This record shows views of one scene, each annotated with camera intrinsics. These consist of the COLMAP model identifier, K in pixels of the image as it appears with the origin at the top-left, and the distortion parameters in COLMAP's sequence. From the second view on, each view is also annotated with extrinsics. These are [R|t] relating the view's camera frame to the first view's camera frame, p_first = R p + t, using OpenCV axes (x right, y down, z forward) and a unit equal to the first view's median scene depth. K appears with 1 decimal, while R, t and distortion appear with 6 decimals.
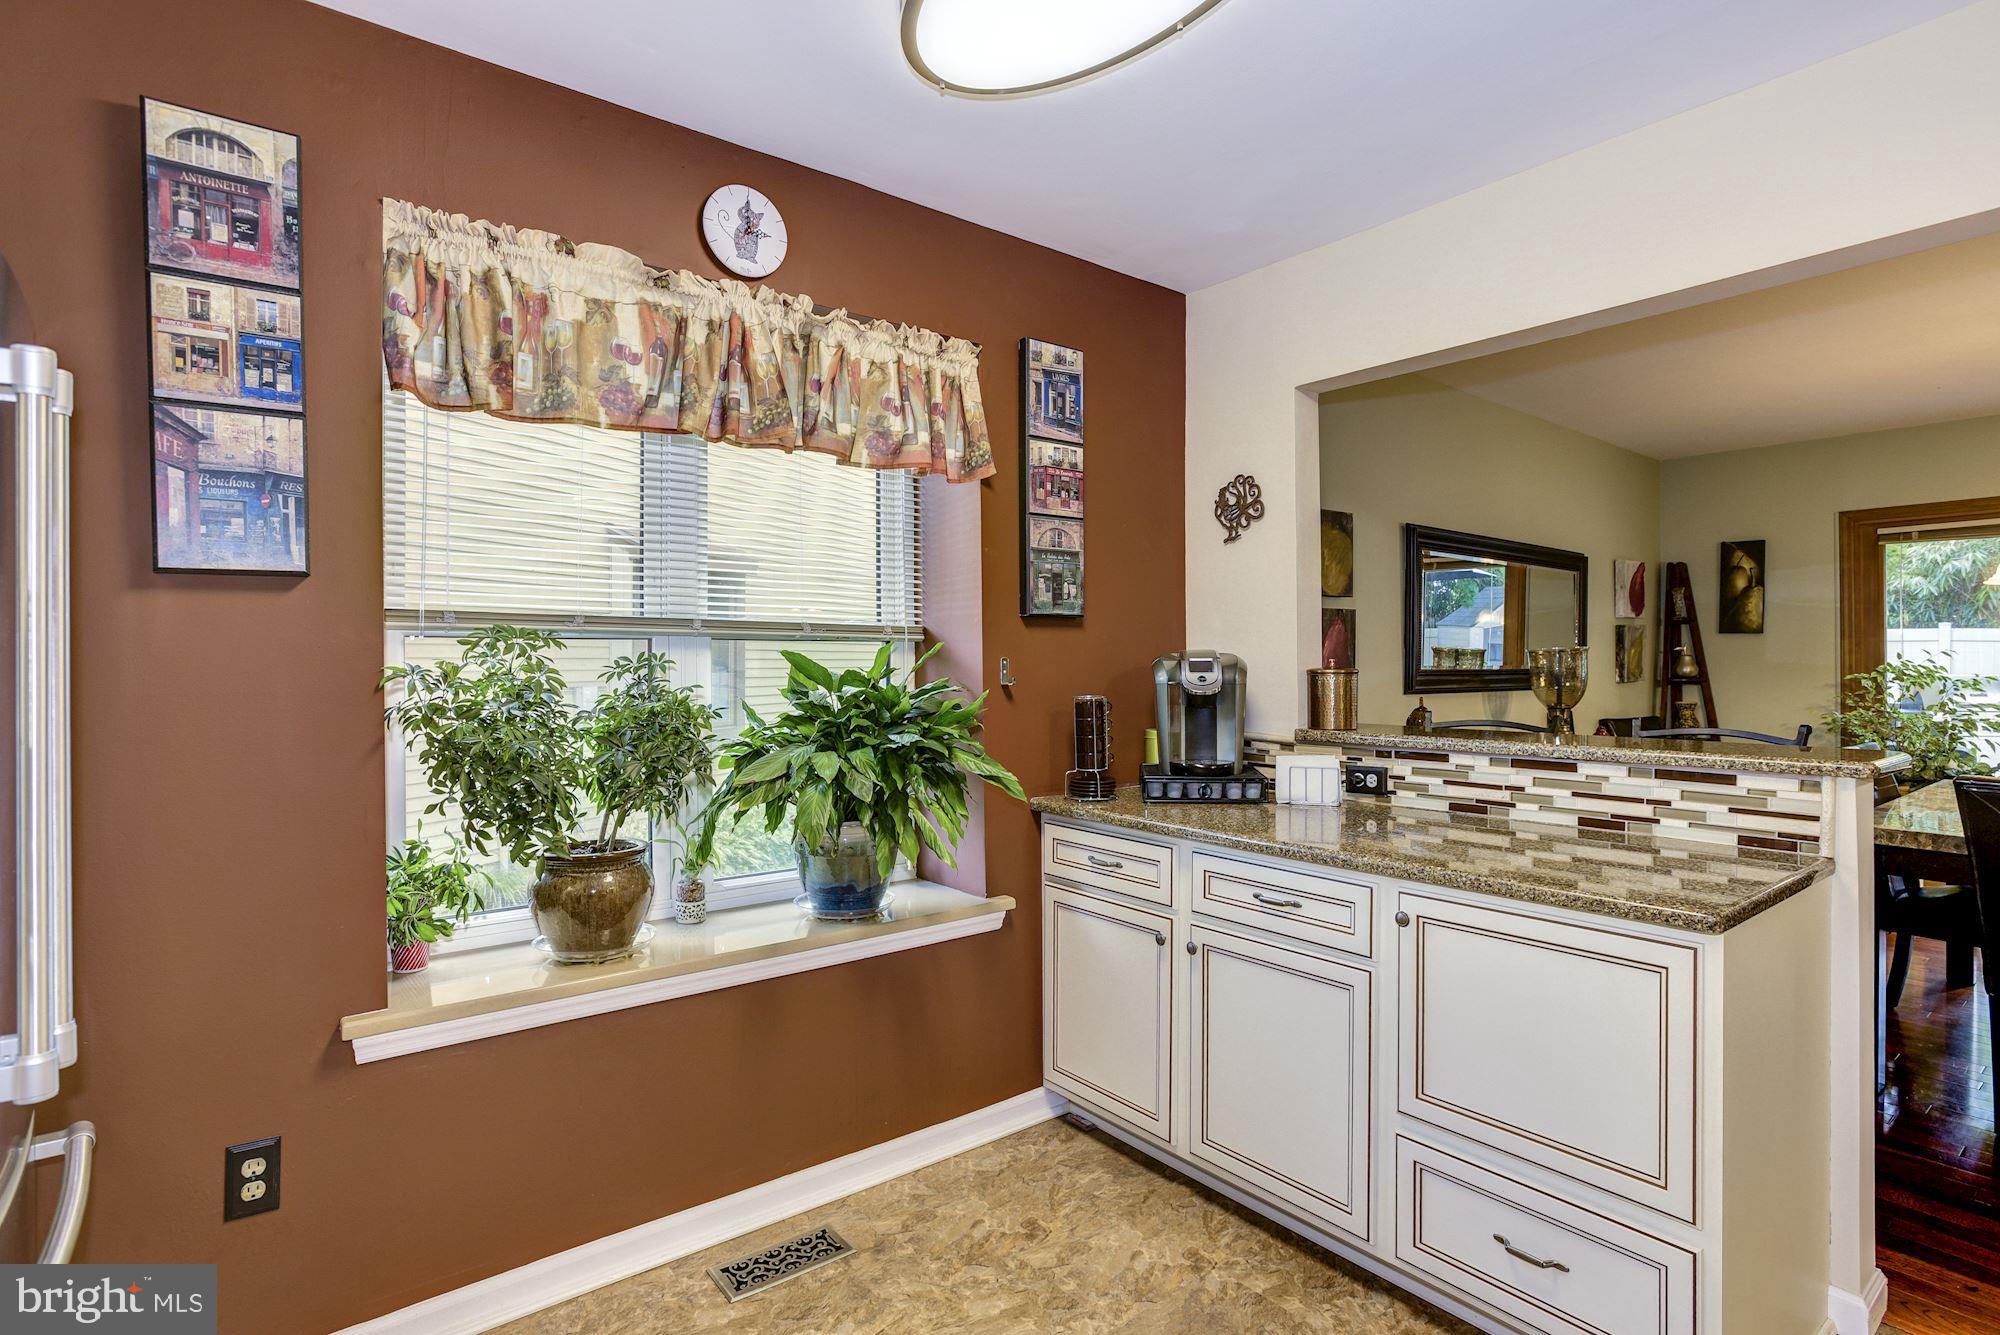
lens RADIAL K [[999.8, 0, 1000.0], [0, 999.8, 667.5], [0, 0, 1]] dist [-0.054401, 0.029798]
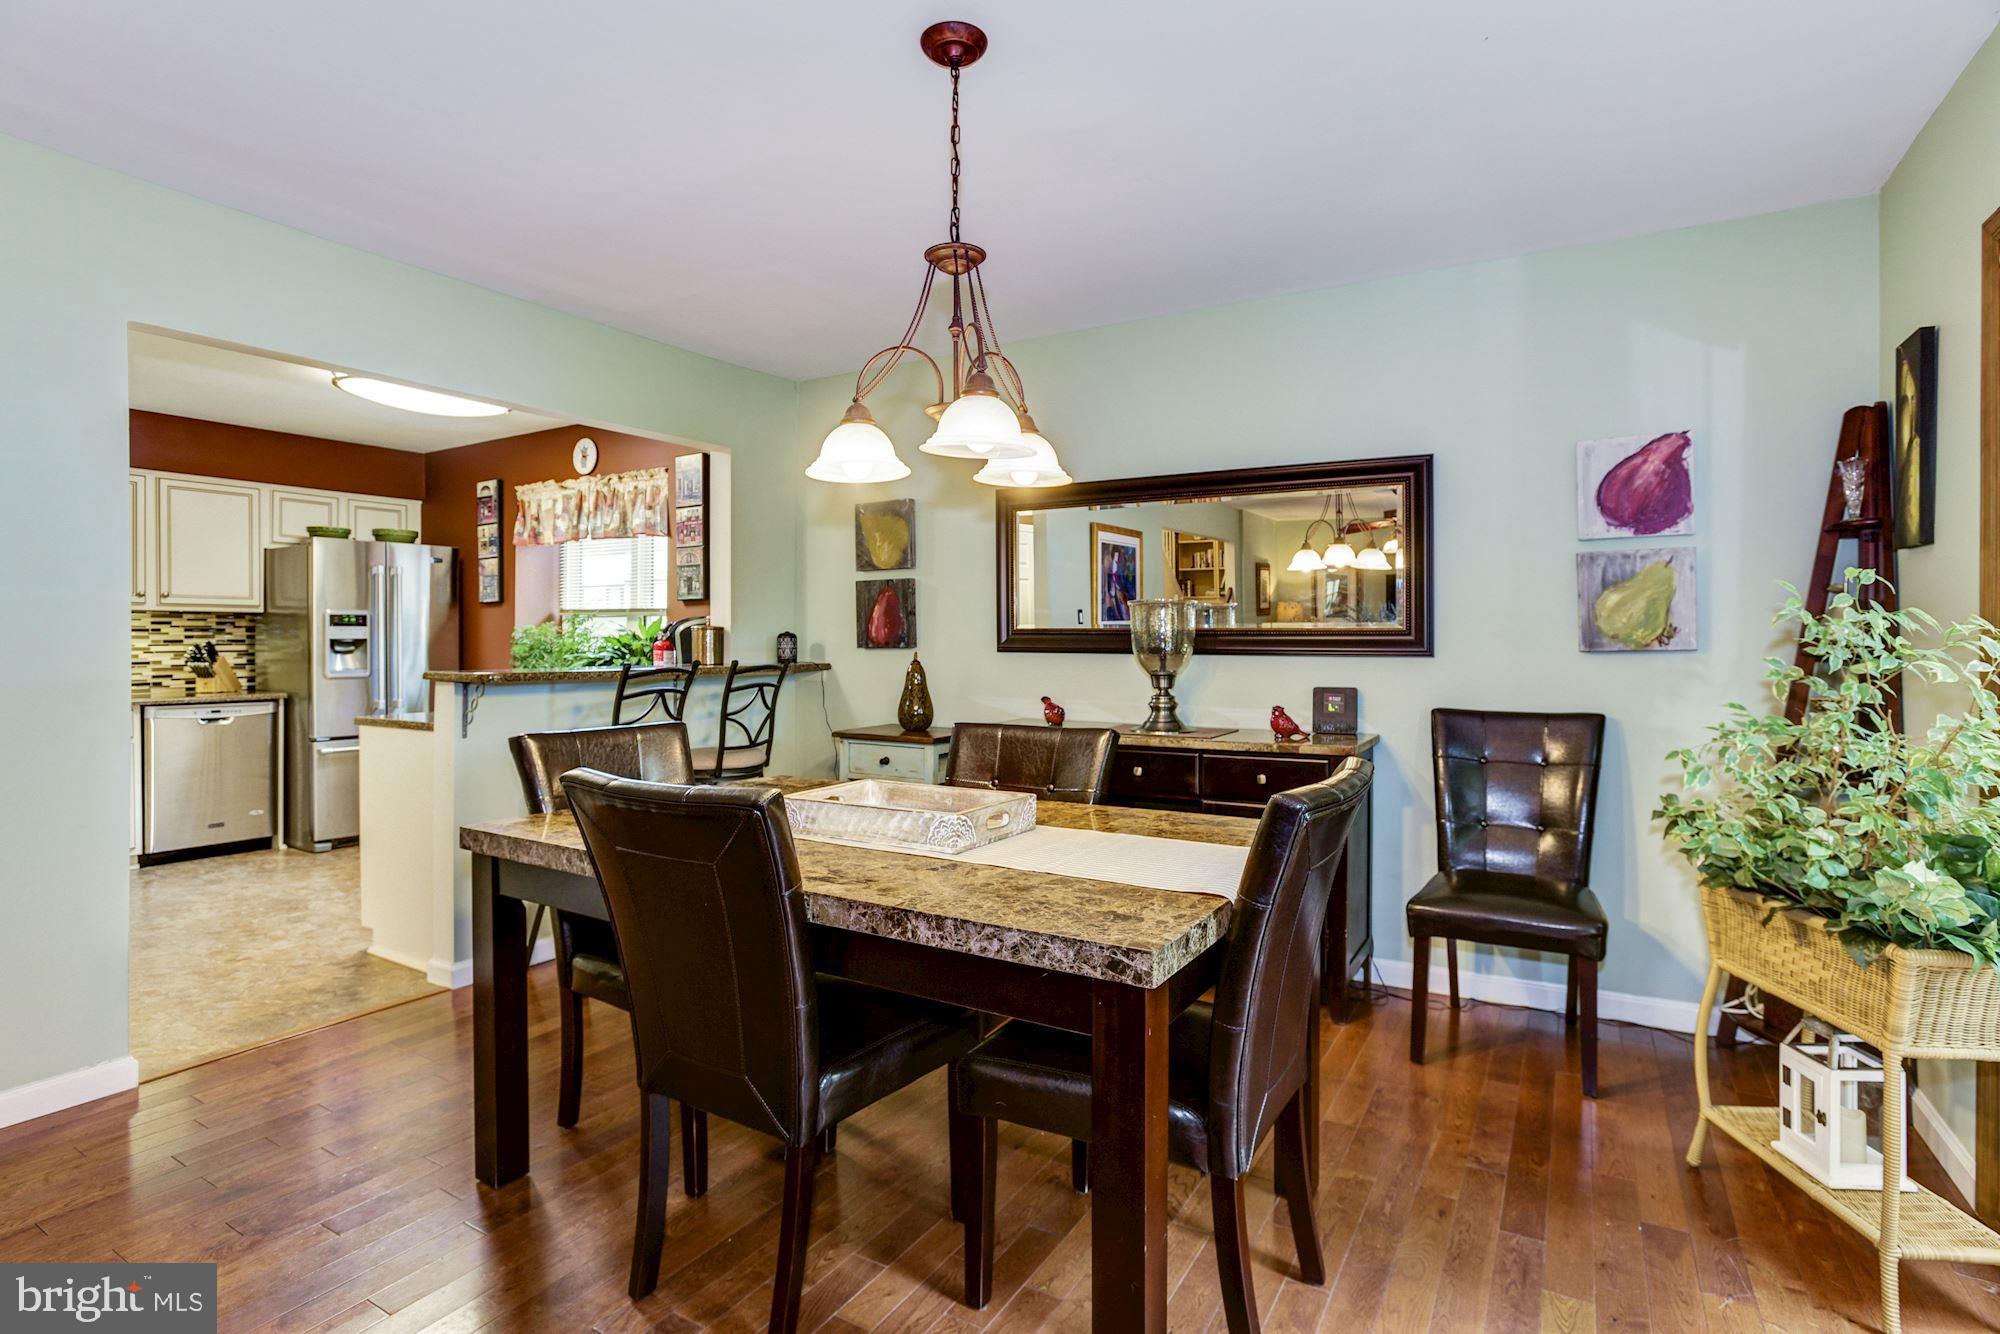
lens RADIAL K [[964.4, 0, 1005.7], [0, 964.4, 650.3], [0, 0, 1]] dist [-0.048009, 0.021447]
pose [[0.357212, 0.013984, -0.933918, 2.575660], [-0.005347, 0.999902, 0.012927, 0.022534], [0.934008, 0.000376, 0.357252, 1.198668]]
